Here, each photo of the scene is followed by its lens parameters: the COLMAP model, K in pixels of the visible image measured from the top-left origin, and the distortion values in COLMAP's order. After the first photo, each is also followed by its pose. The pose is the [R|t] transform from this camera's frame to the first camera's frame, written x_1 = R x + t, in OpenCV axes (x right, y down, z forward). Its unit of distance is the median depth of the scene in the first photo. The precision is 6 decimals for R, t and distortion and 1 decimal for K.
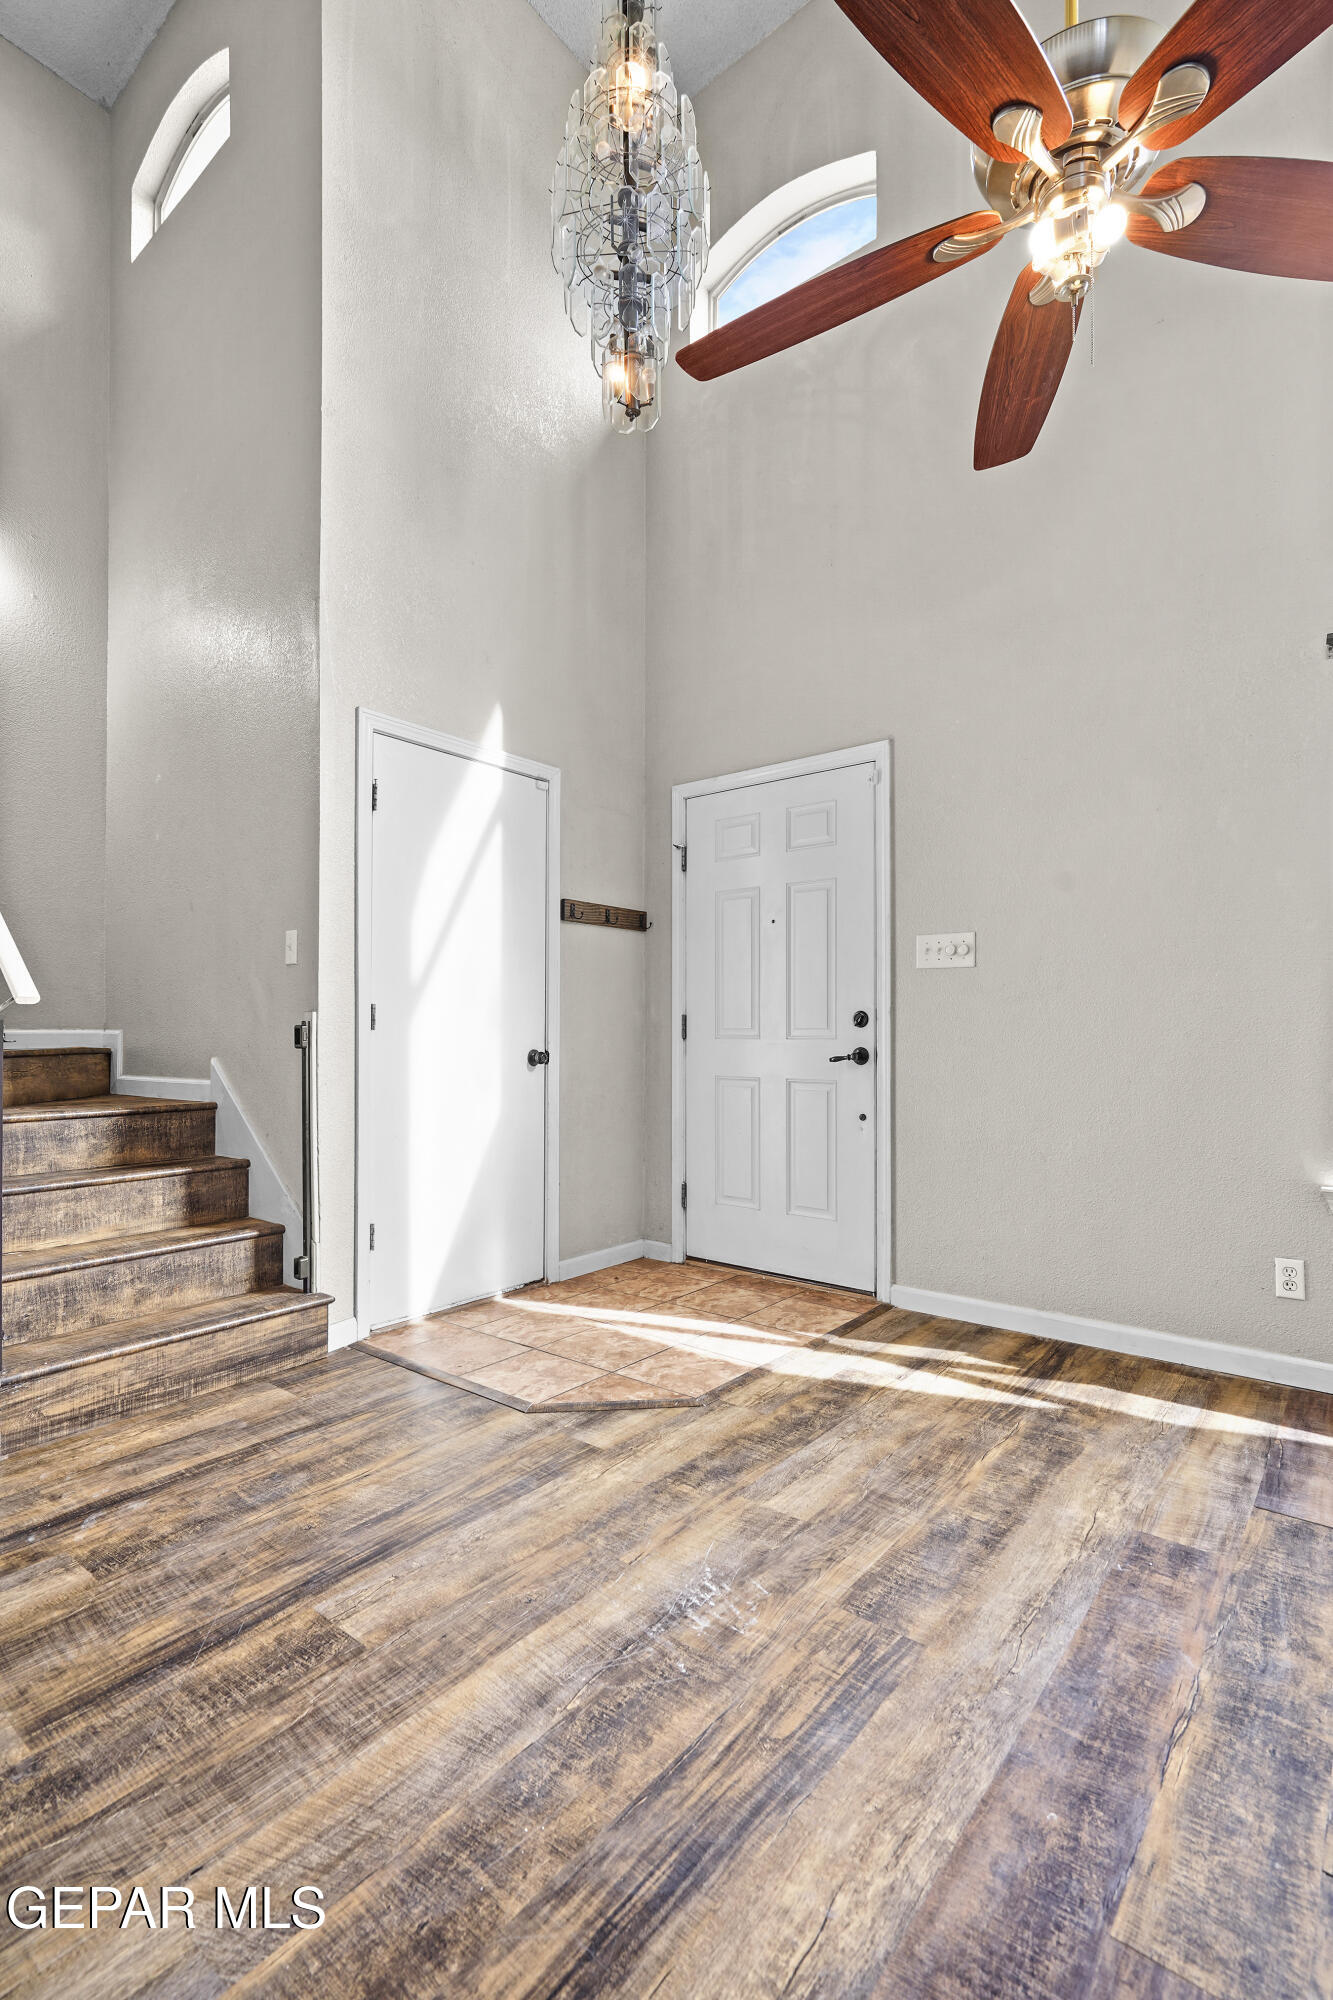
lens RADIAL K [[919.7, 0, 667.0], [0, 919.7, 1031.1], [0, 0, 1]] dist [-0.004119, 0.001549]
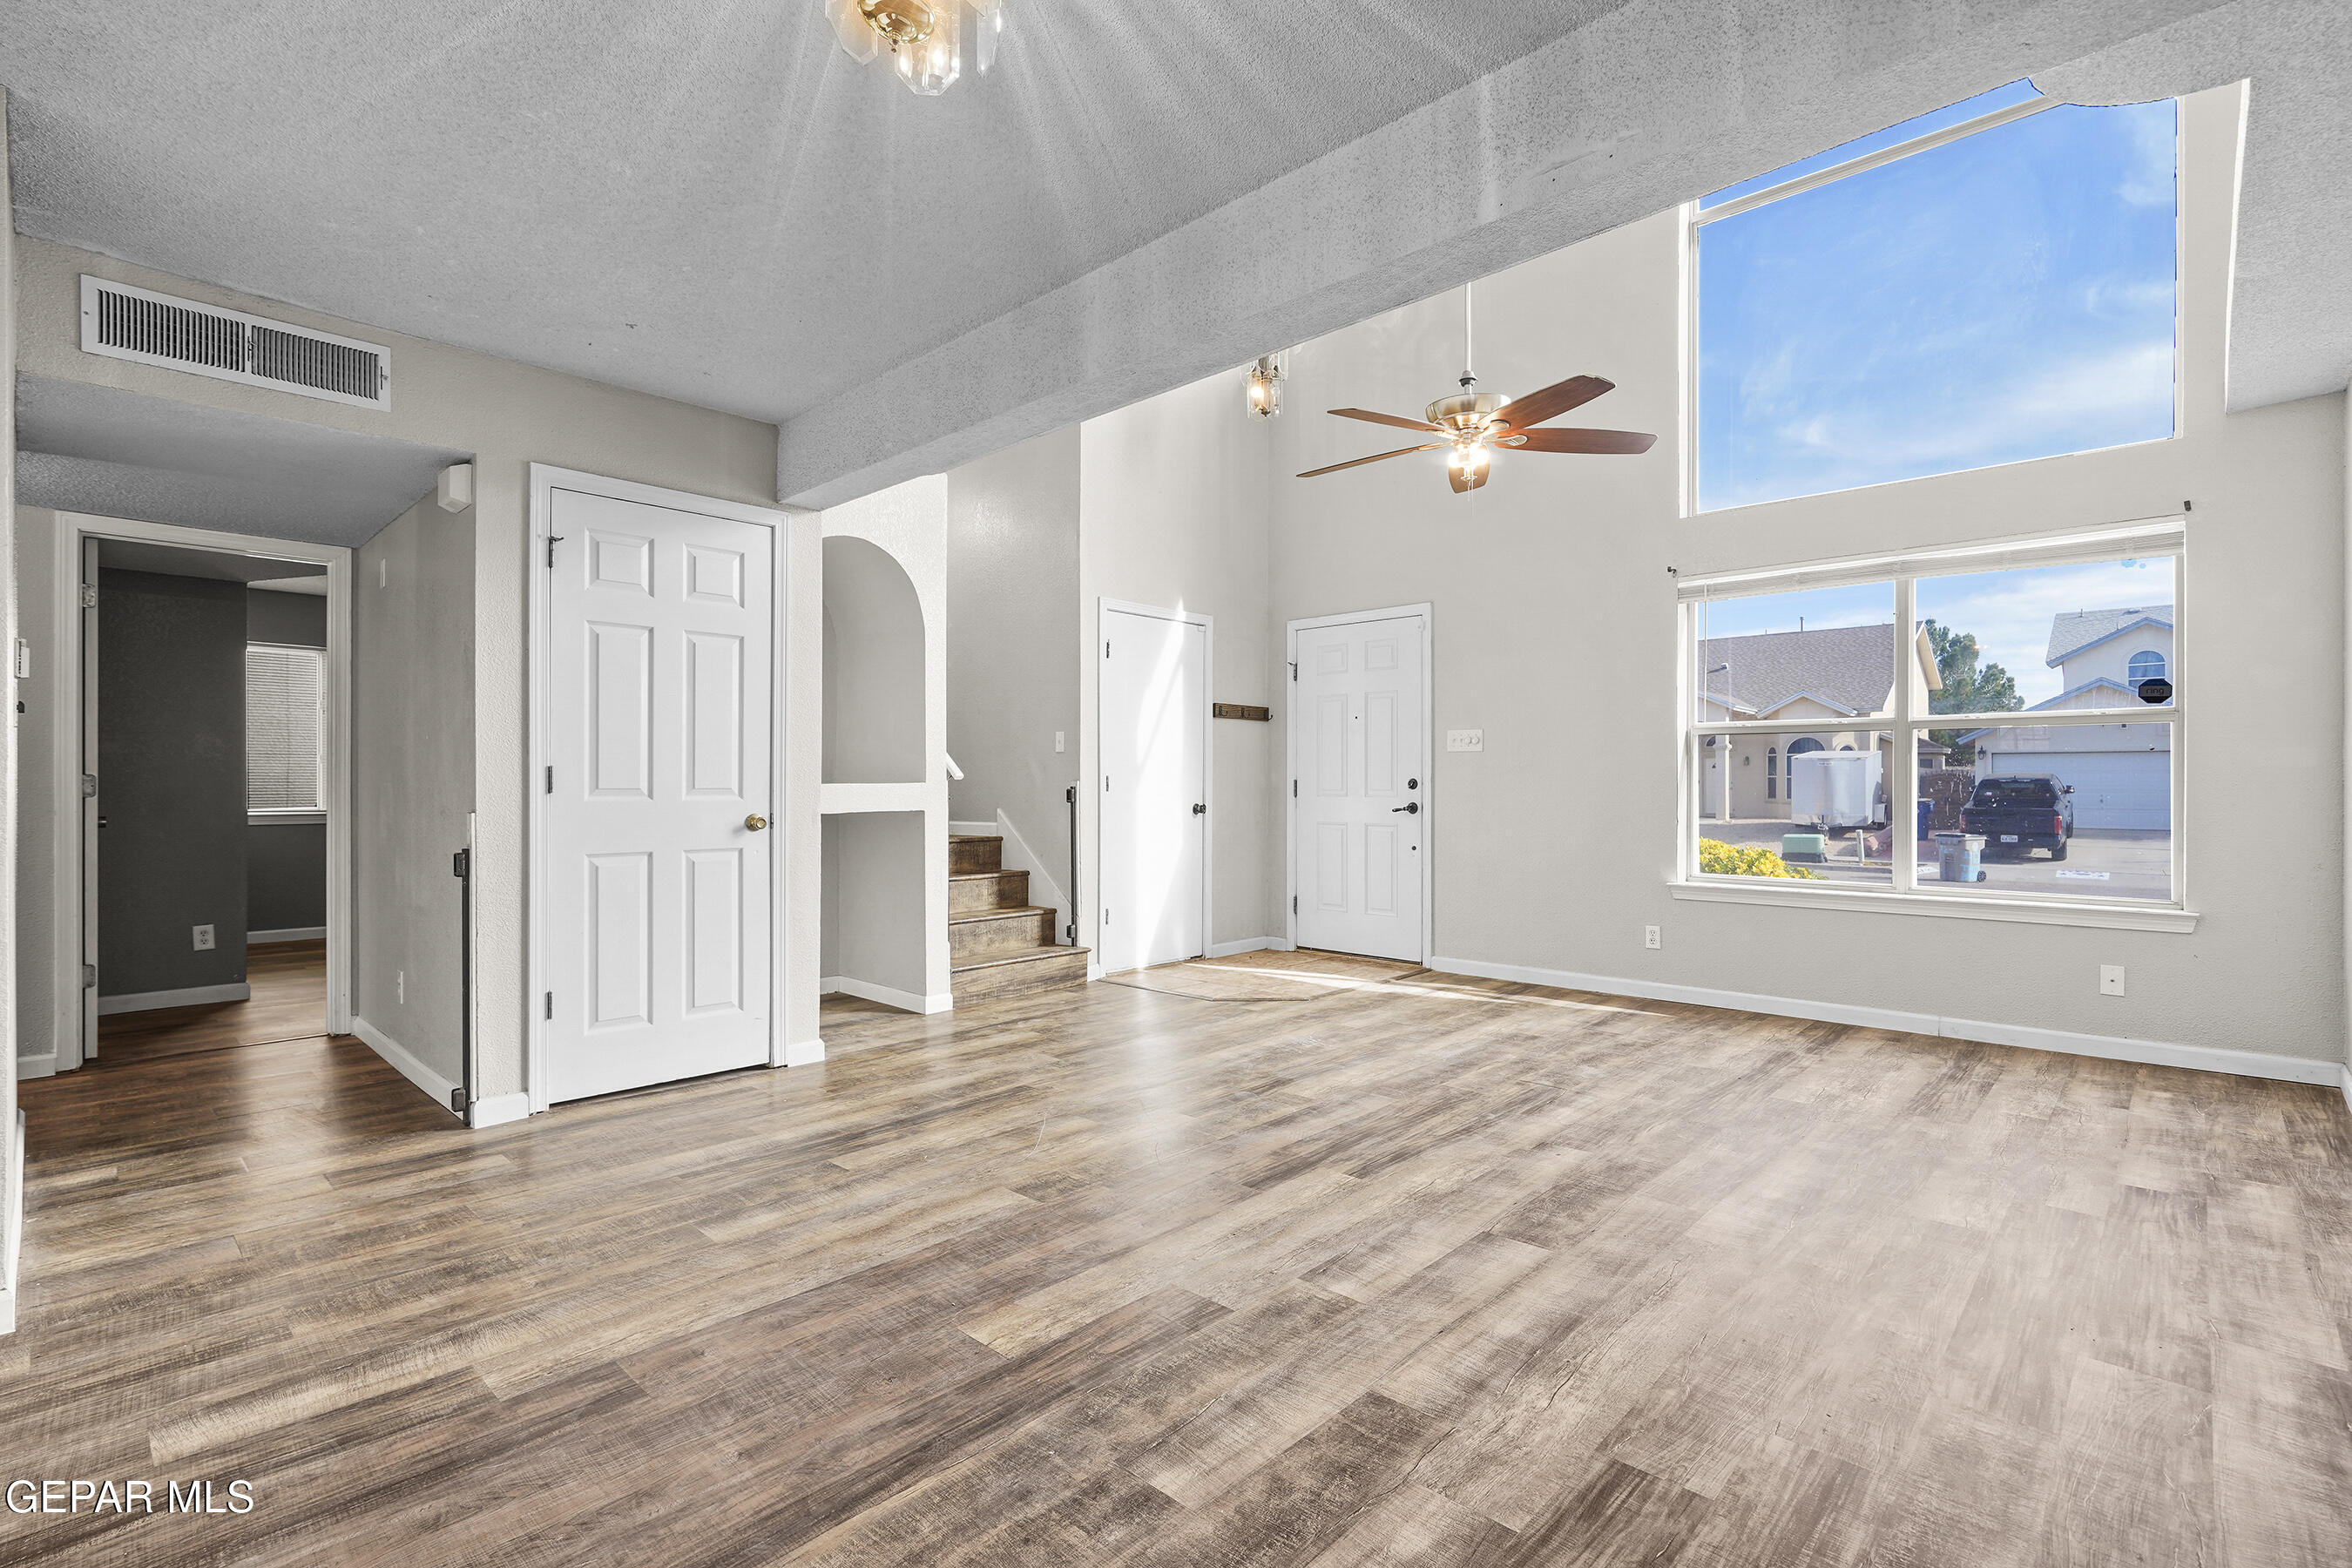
lens RADIAL K [[1081.6, 0, 1183.1], [0, 1081.6, 798.1], [0, 0, 1]] dist [-0.004119, 0.001549]
pose [[0.997143, 0.000507, -0.075533, -0.045960], [0.000412, 0.999926, 0.012156, -0.015427], [0.075533, -0.012152, 0.997069, -1.117404]]
